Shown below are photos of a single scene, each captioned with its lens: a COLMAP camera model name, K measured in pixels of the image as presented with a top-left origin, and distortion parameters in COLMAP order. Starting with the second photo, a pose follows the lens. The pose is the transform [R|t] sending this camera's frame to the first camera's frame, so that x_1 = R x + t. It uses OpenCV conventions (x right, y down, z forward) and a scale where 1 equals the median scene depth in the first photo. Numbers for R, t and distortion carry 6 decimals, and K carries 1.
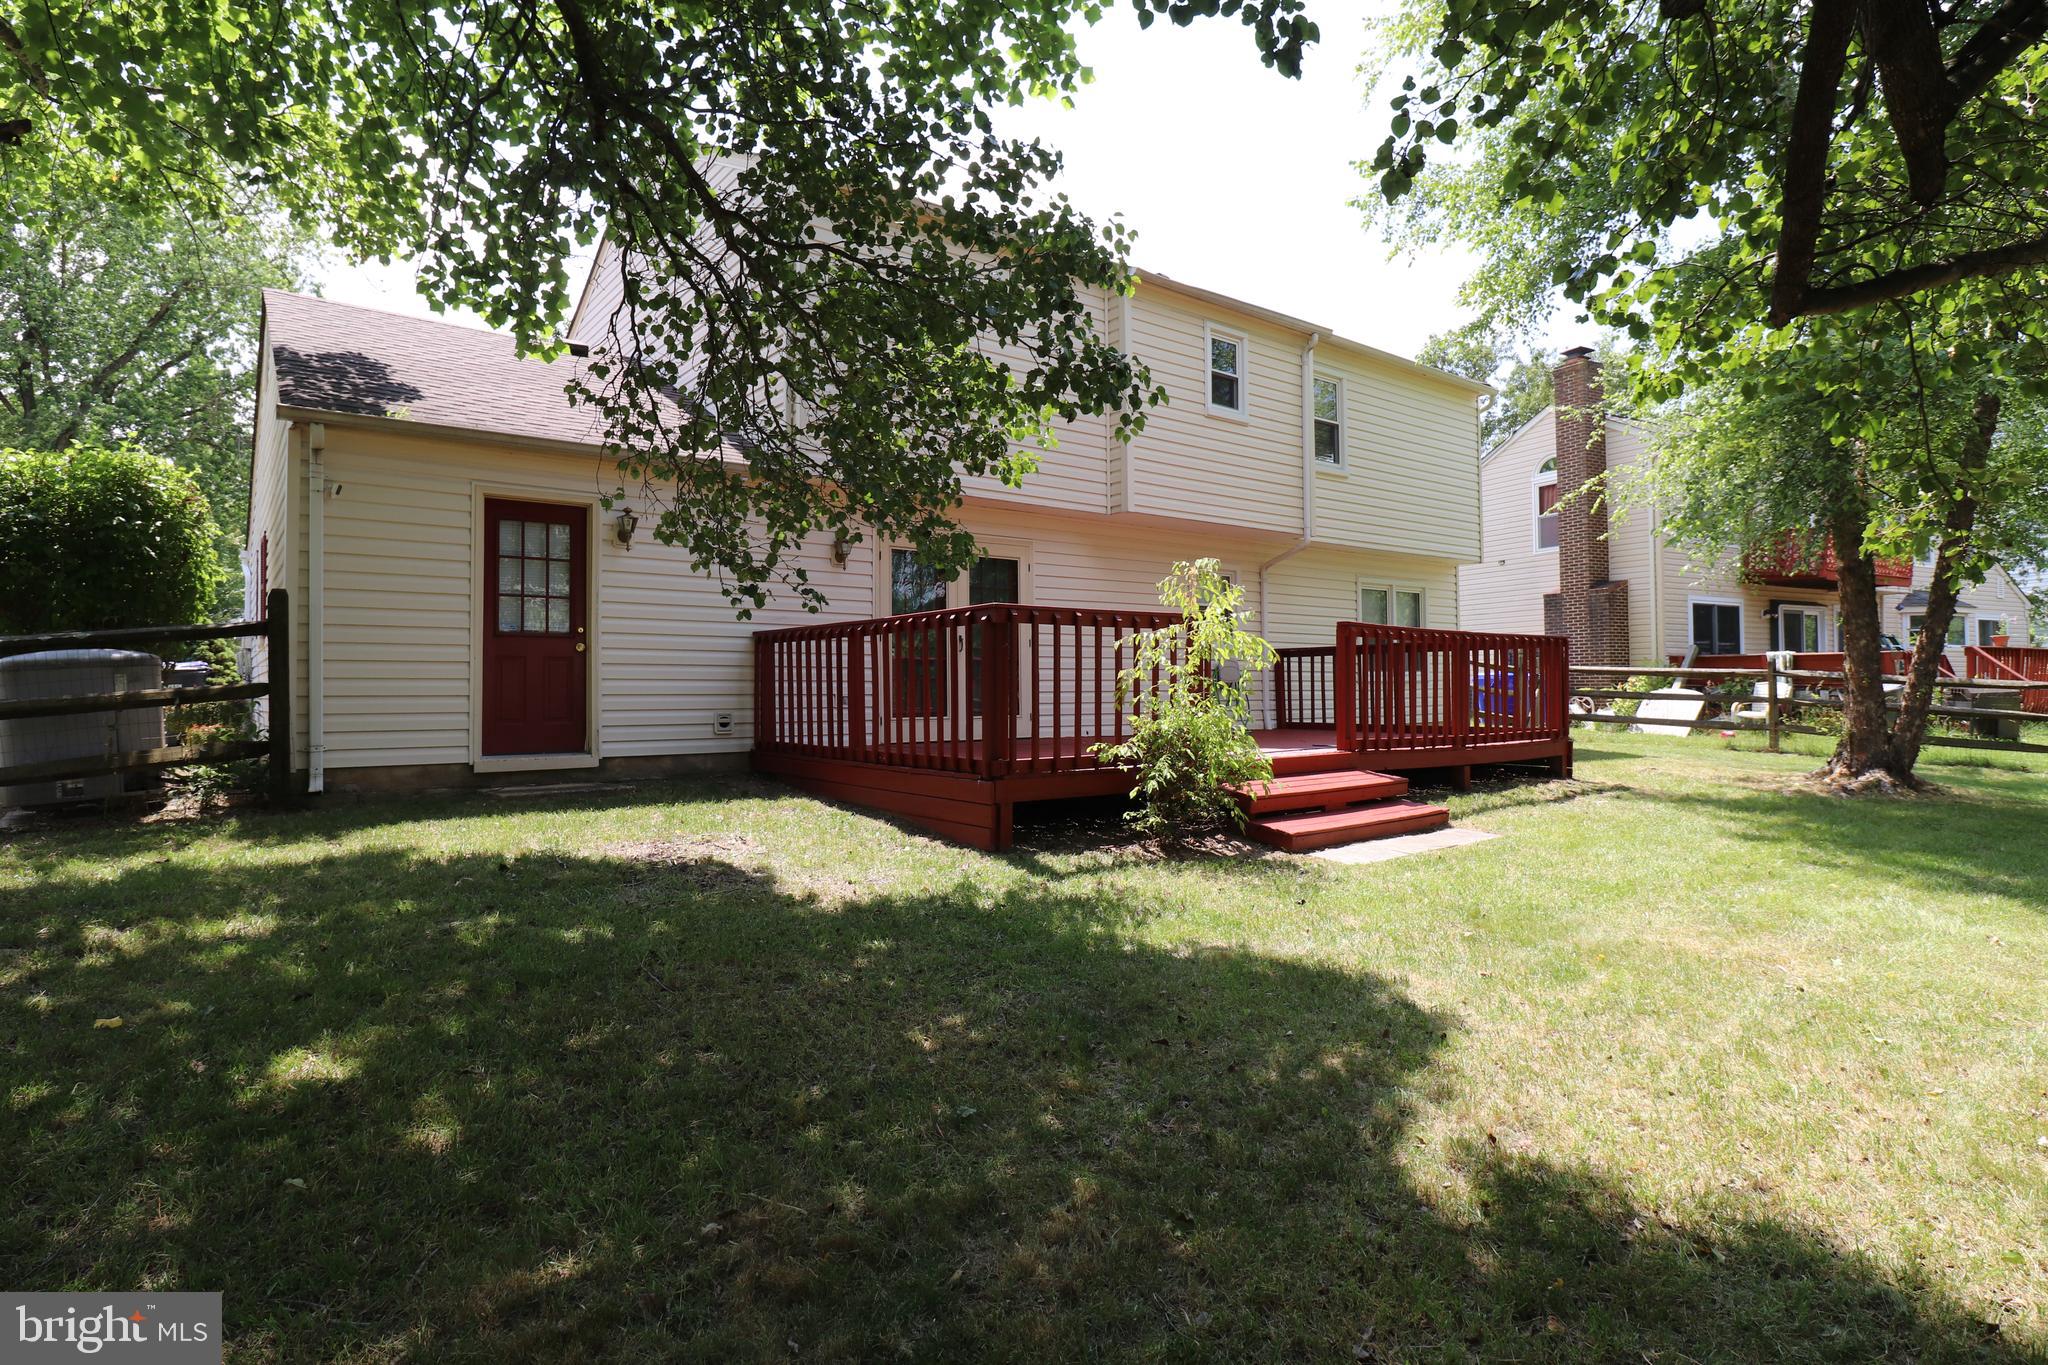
lens RADIAL K [[1057.2, 0, 1024.0], [0, 1057.2, 682.5], [0, 0, 1]] dist [-0.014558, -0.000331]
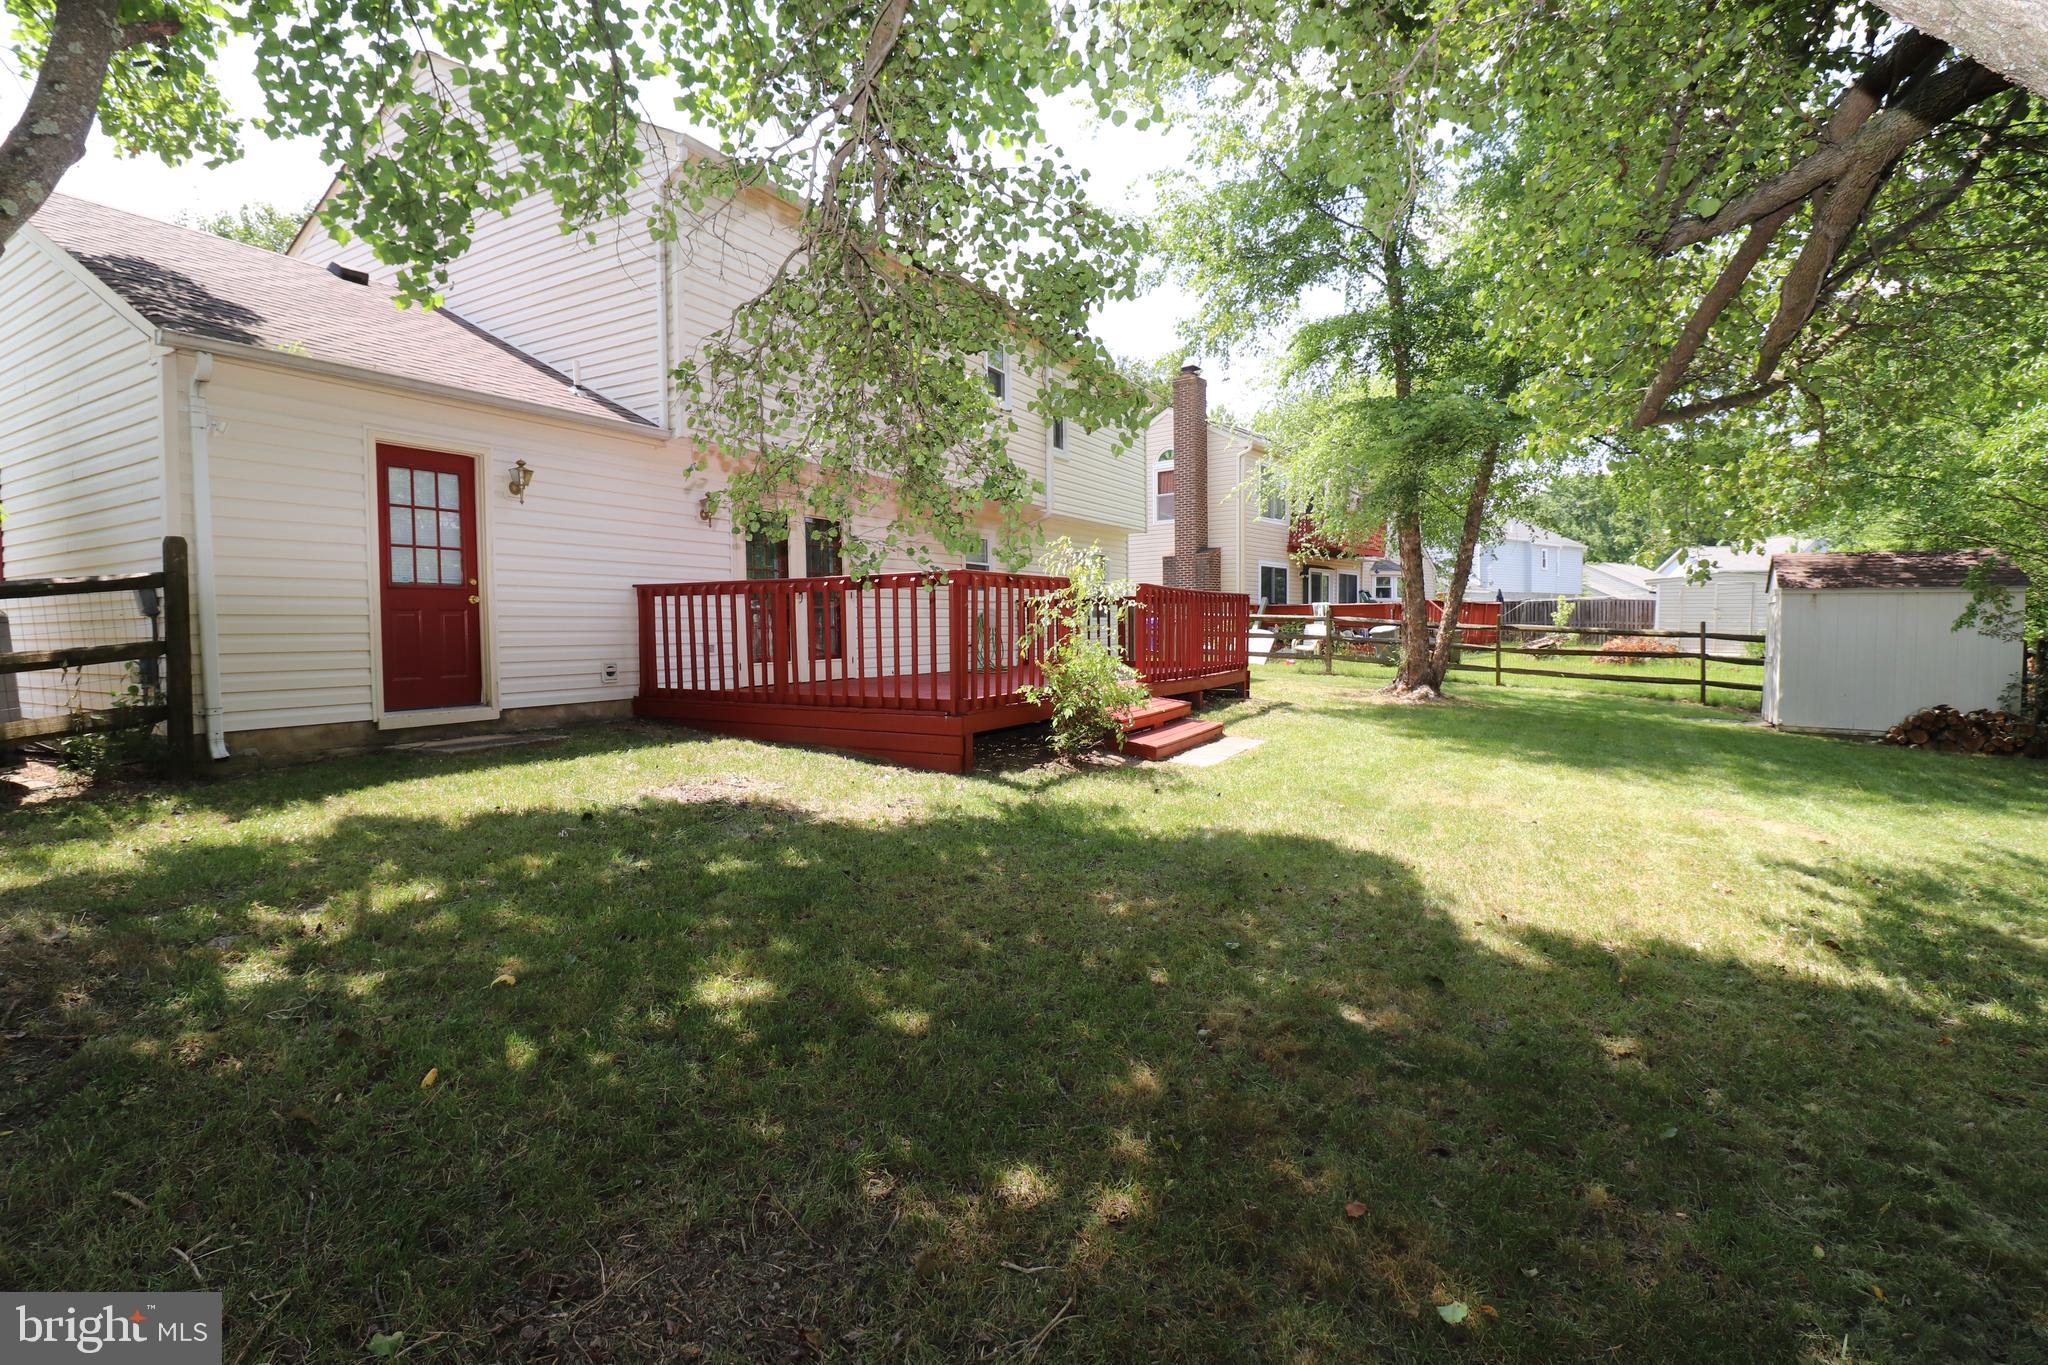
lens RADIAL K [[937.6, 0, 1024.0], [0, 937.6, 682.5], [0, 0, 1]] dist [0.002290, -0.021892]
pose [[0.923444, -0.026543, 0.382813, -0.283934], [0.001593, 0.997861, 0.065346, -0.012179], [-0.383729, -0.059734, 0.921512, -0.016537]]
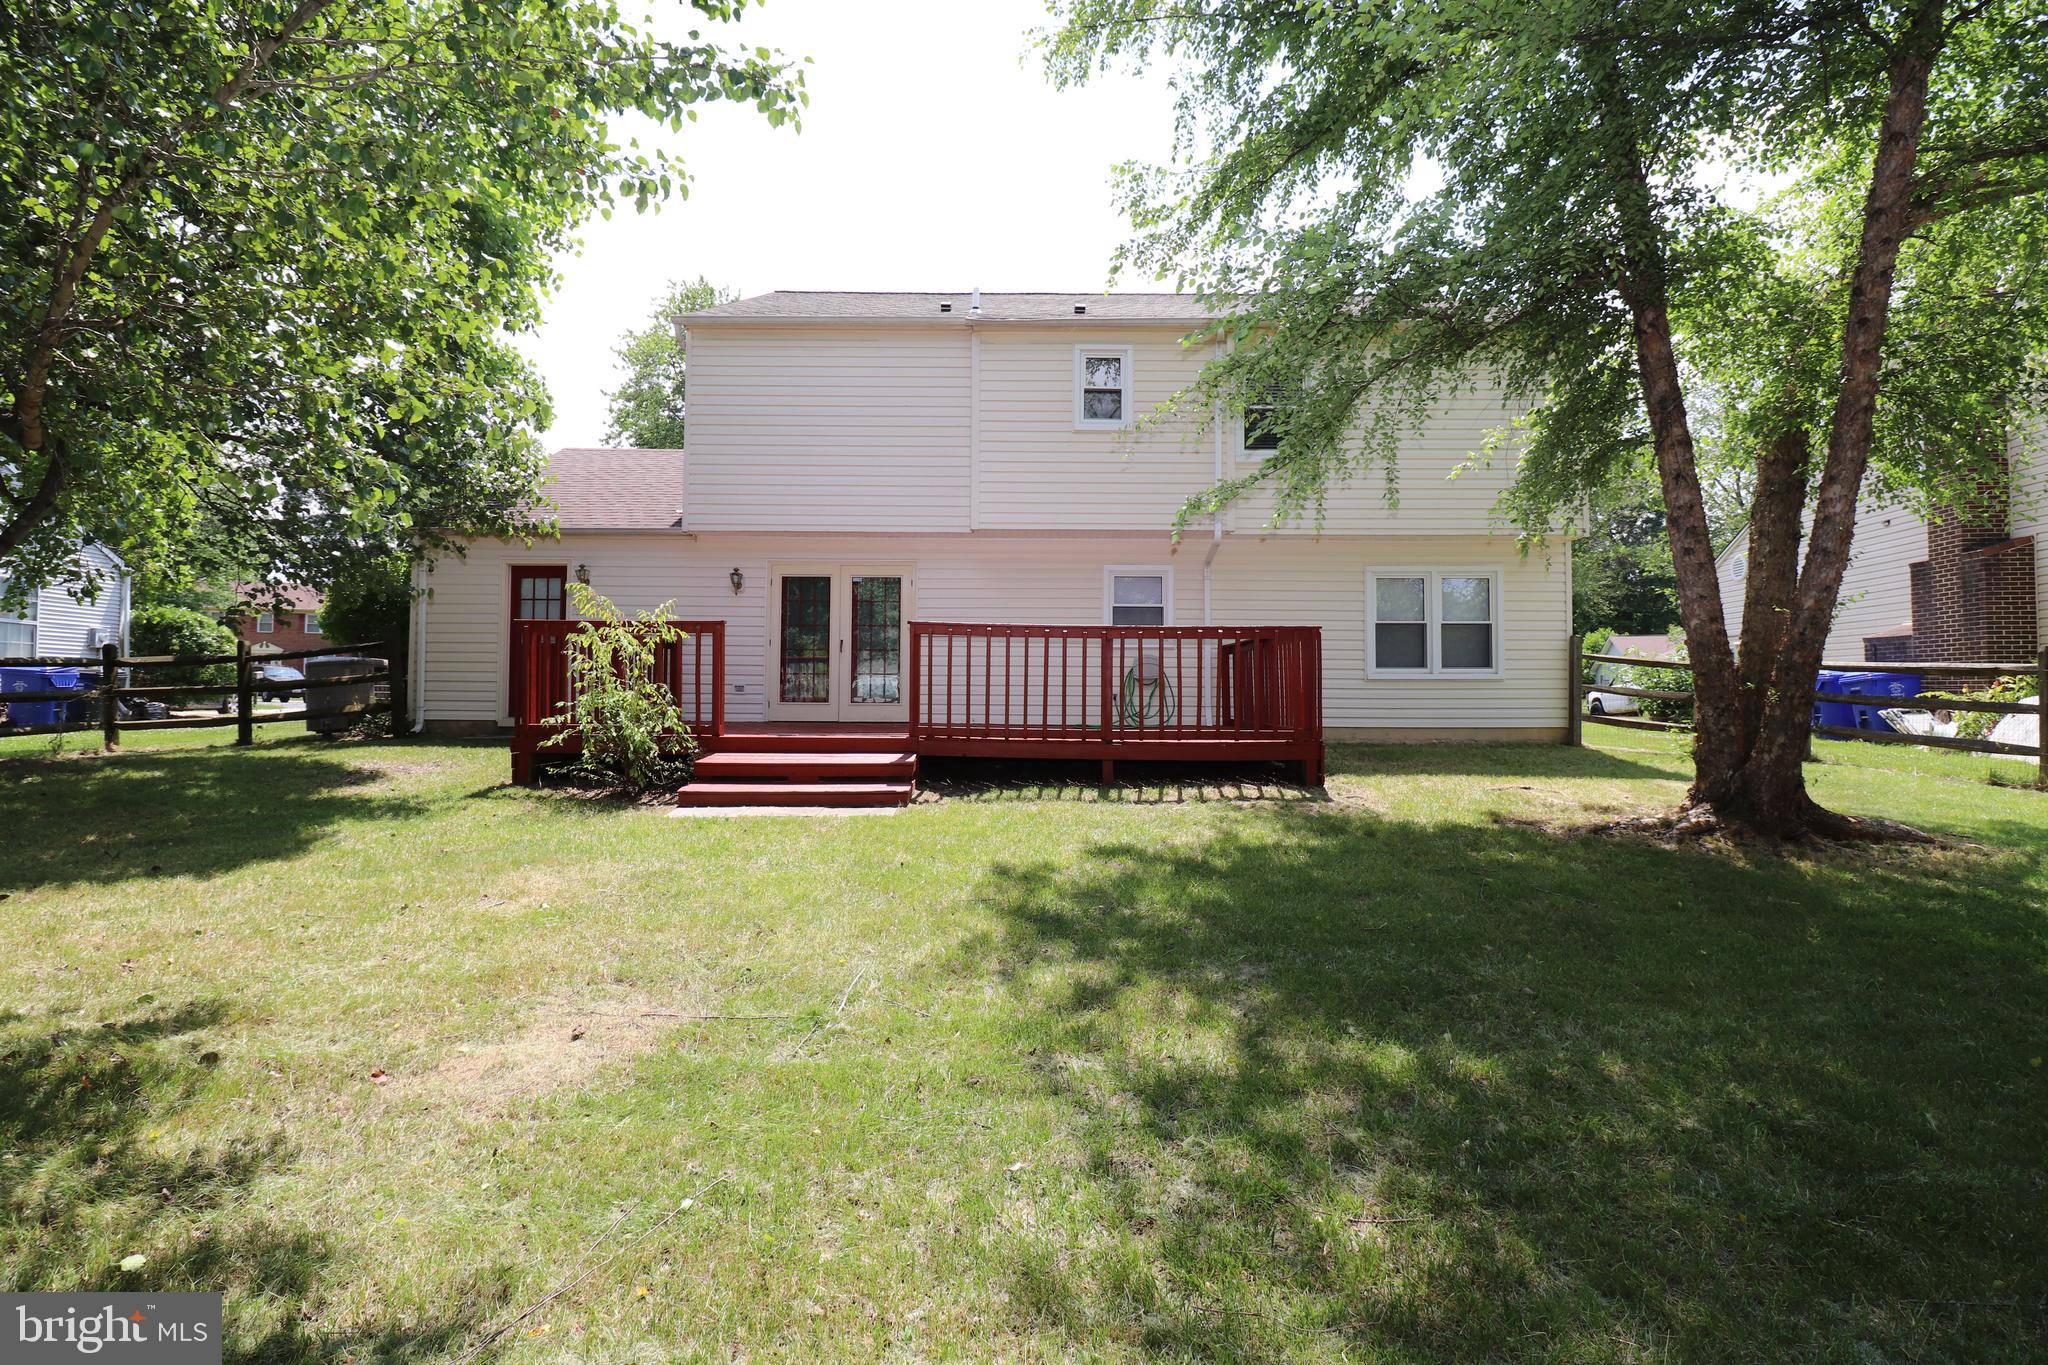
lens RADIAL K [[937.6, 0, 1024.0], [0, 937.6, 682.5], [0, 0, 1]] dist [0.002290, -0.021892]
pose [[0.791072, 0.002339, -0.611718, 1.031214], [-0.005917, 0.999975, -0.003827, 0.013874], [0.611694, 0.006647, 0.791066, 0.293529]]
